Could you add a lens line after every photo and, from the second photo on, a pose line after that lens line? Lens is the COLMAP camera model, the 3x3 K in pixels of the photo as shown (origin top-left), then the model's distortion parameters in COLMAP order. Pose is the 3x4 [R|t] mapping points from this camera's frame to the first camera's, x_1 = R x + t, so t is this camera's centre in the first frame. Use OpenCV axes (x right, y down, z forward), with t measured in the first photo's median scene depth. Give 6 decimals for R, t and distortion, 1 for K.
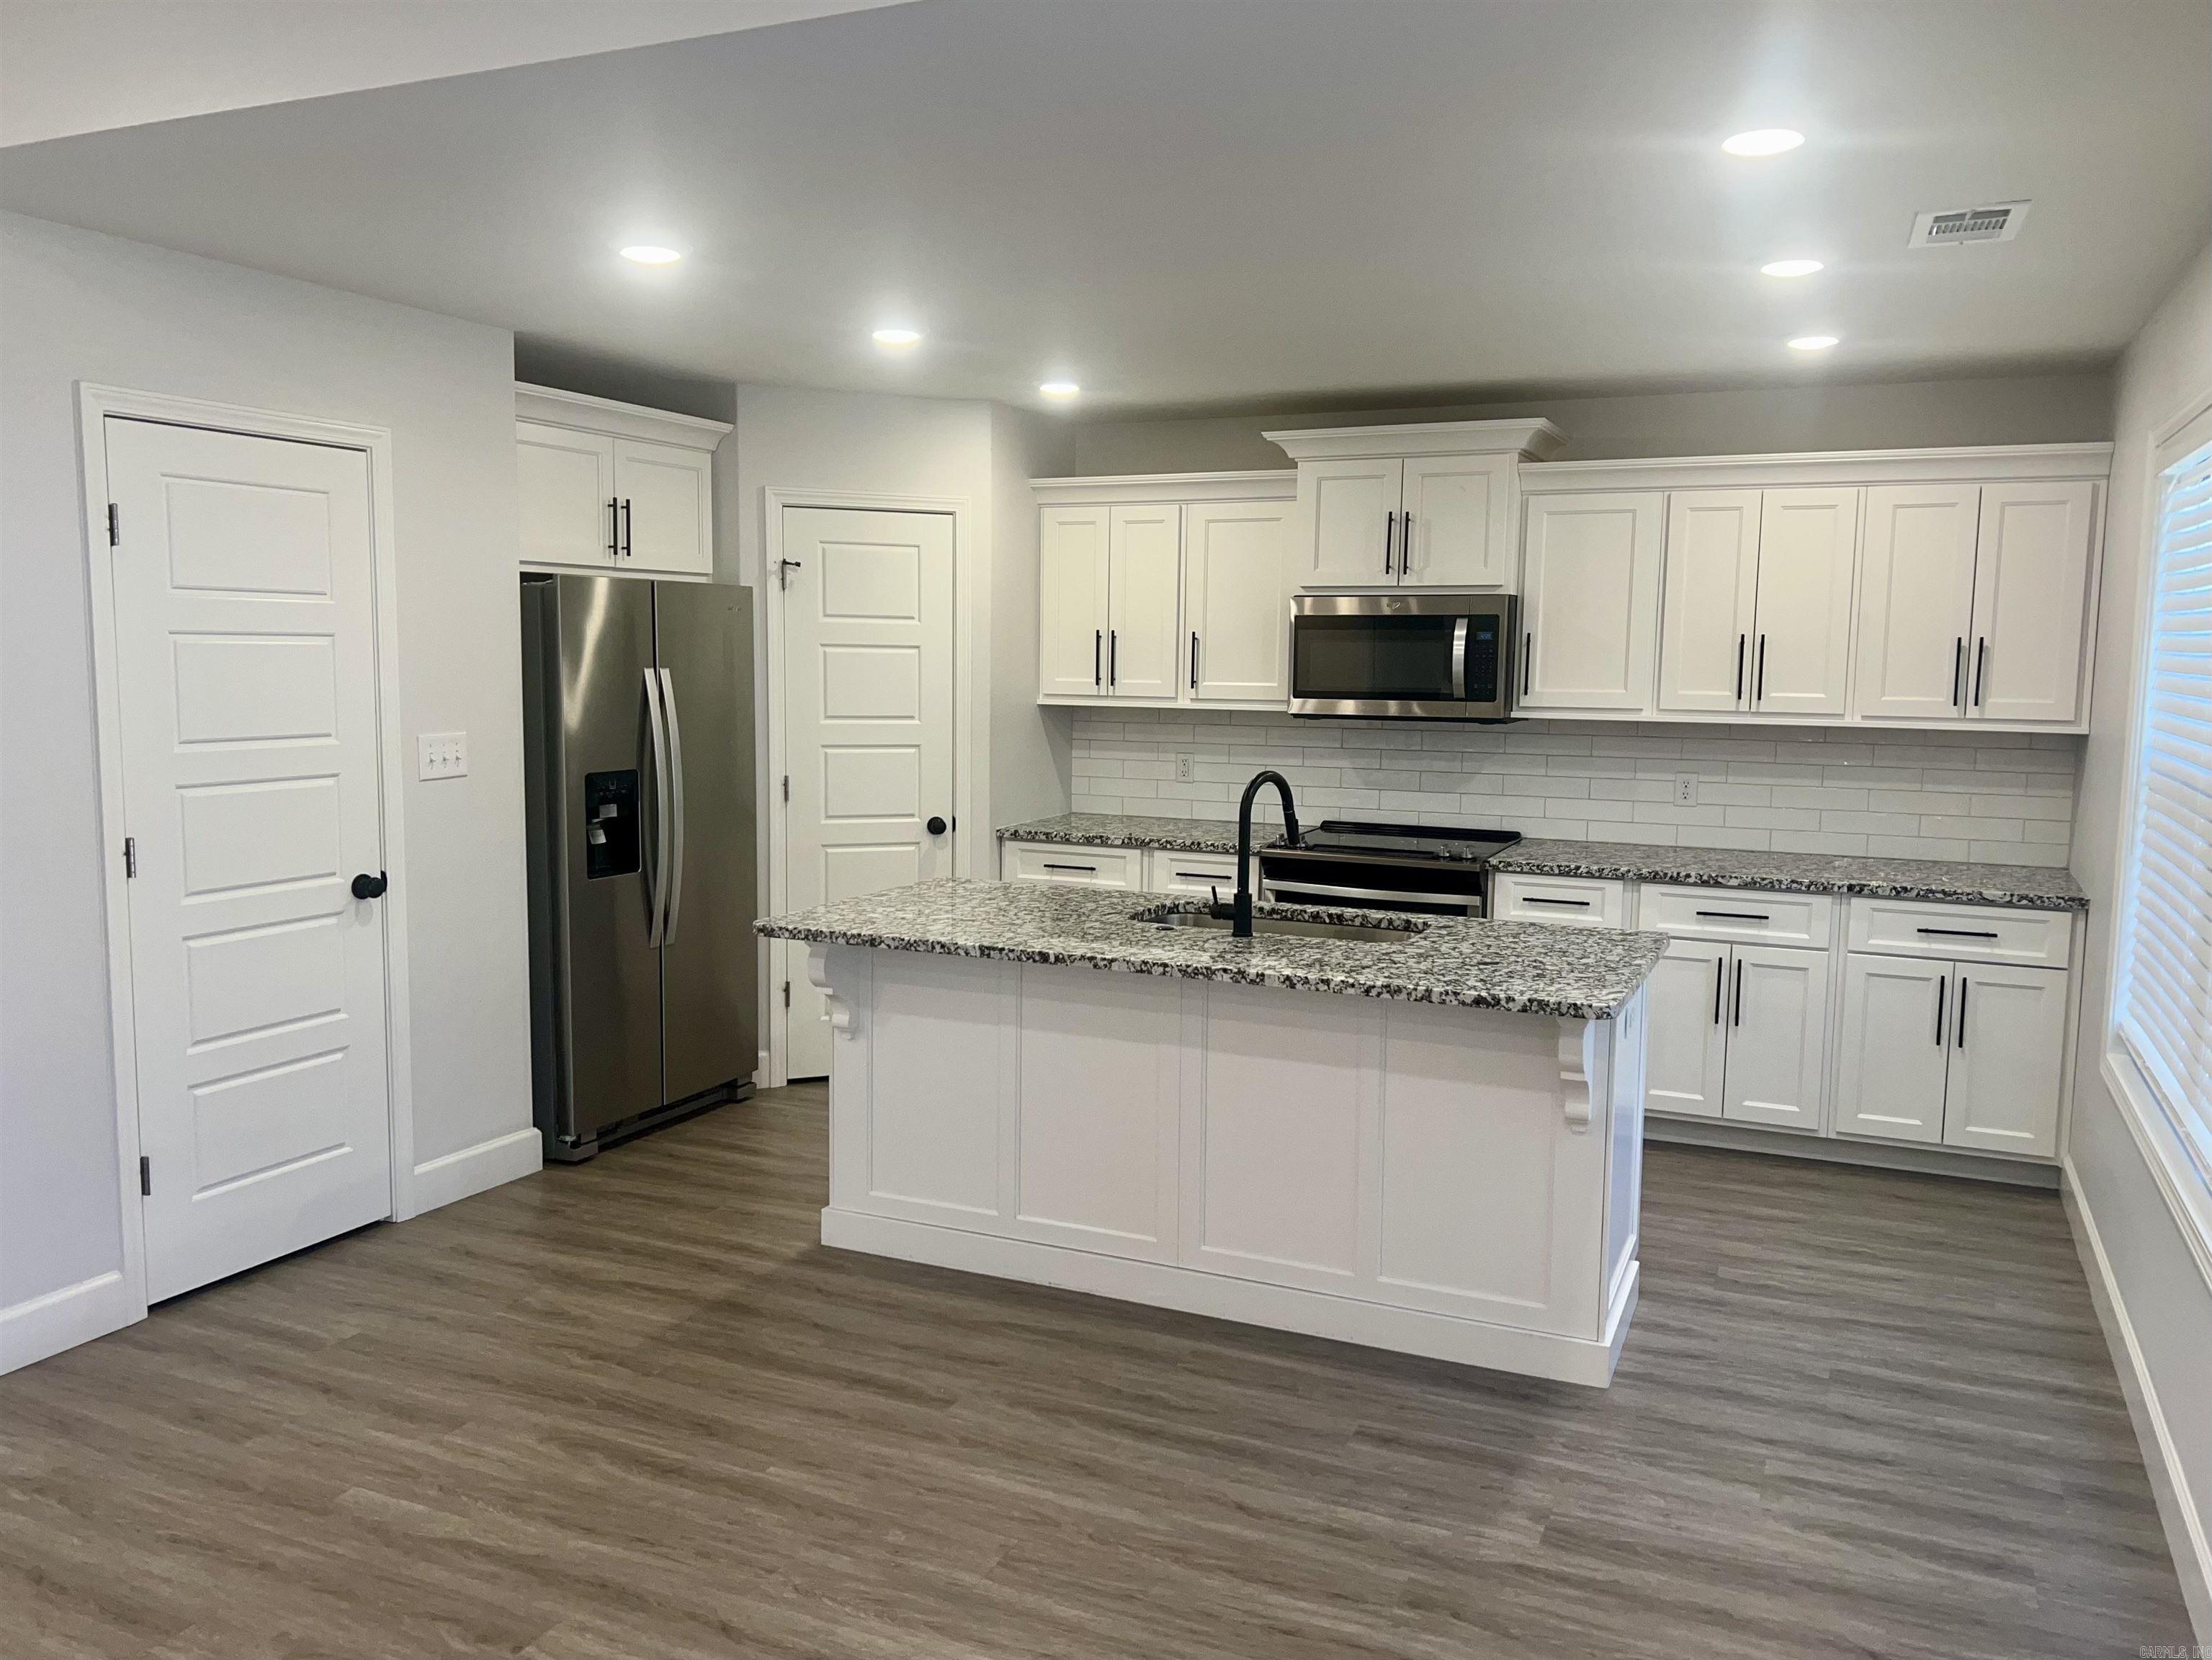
lens RADIAL K [[1667.5, 0, 1113.9], [0, 1667.5, 836.0], [0, 0, 1]] dist [0.073697, -0.085984]
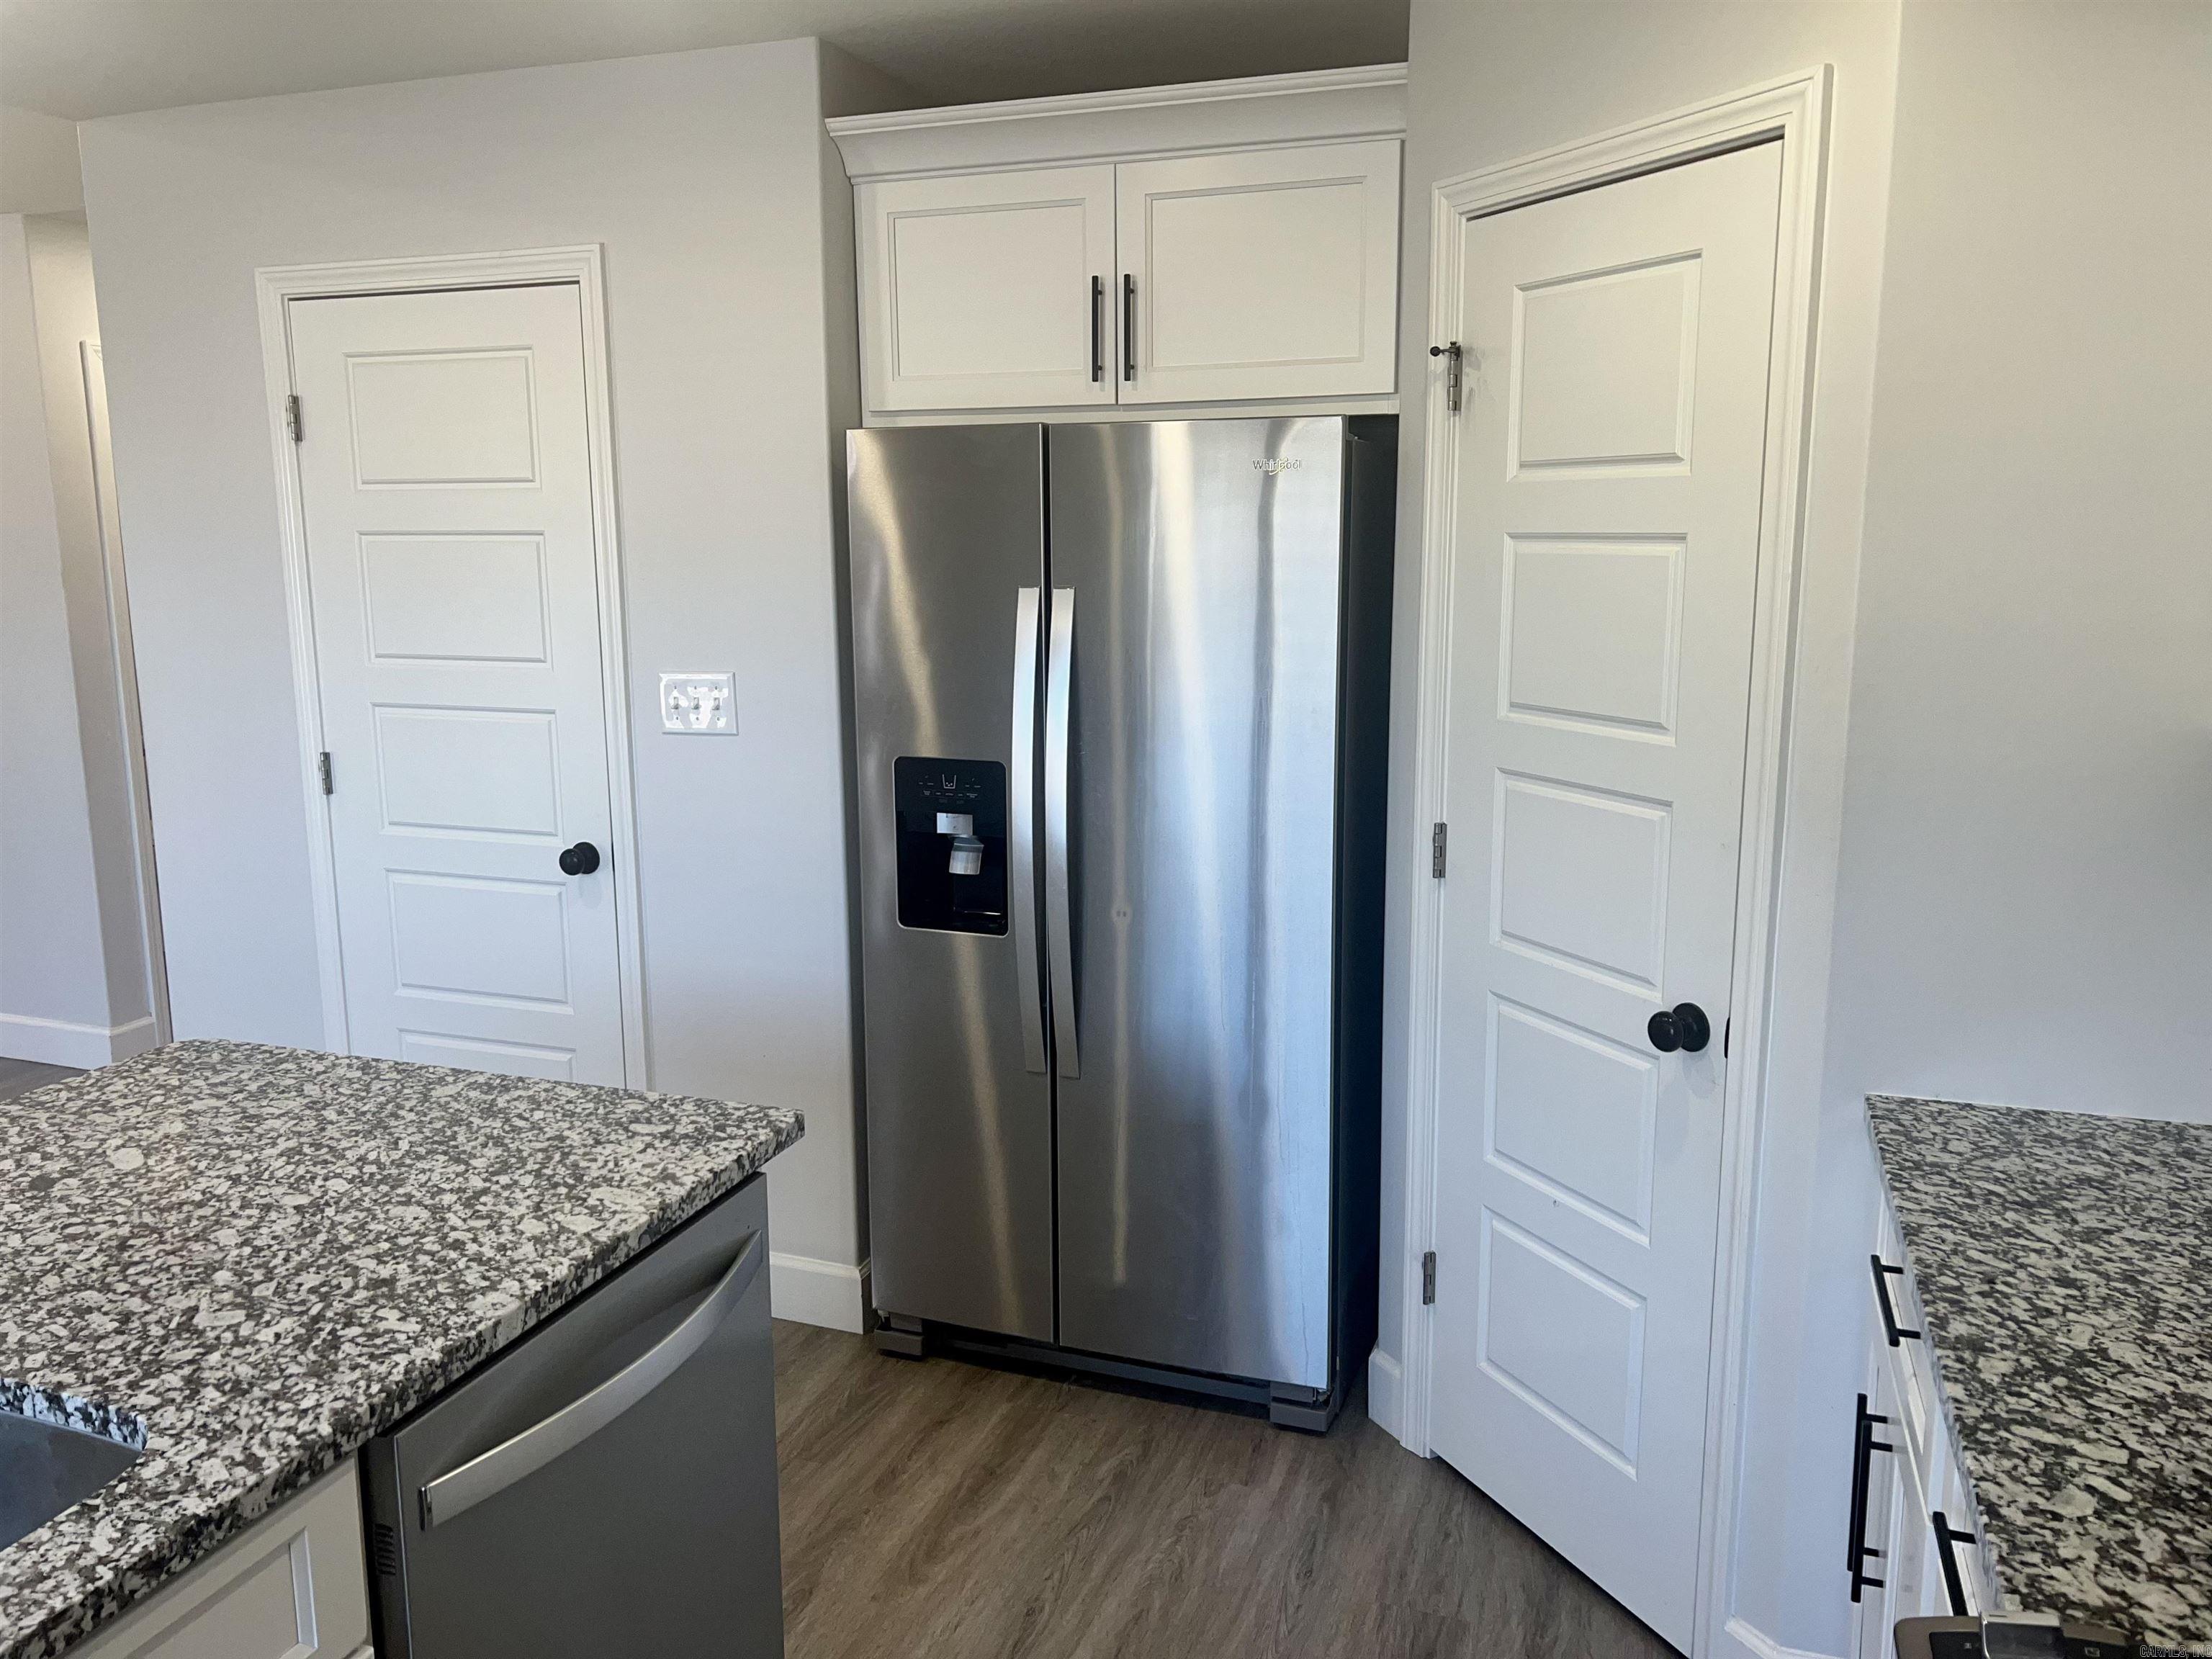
lens RADIAL K [[1667.3, 0, 1113.8], [0, 1667.3, 794.1], [0, 0, 1]] dist [0.073697, -0.085984]
pose [[0.089845, 0.146829, -0.985073, 0.271904], [-0.105485, 0.984913, 0.137184, -0.105911], [0.990354, 0.091586, 0.103978, 0.936930]]
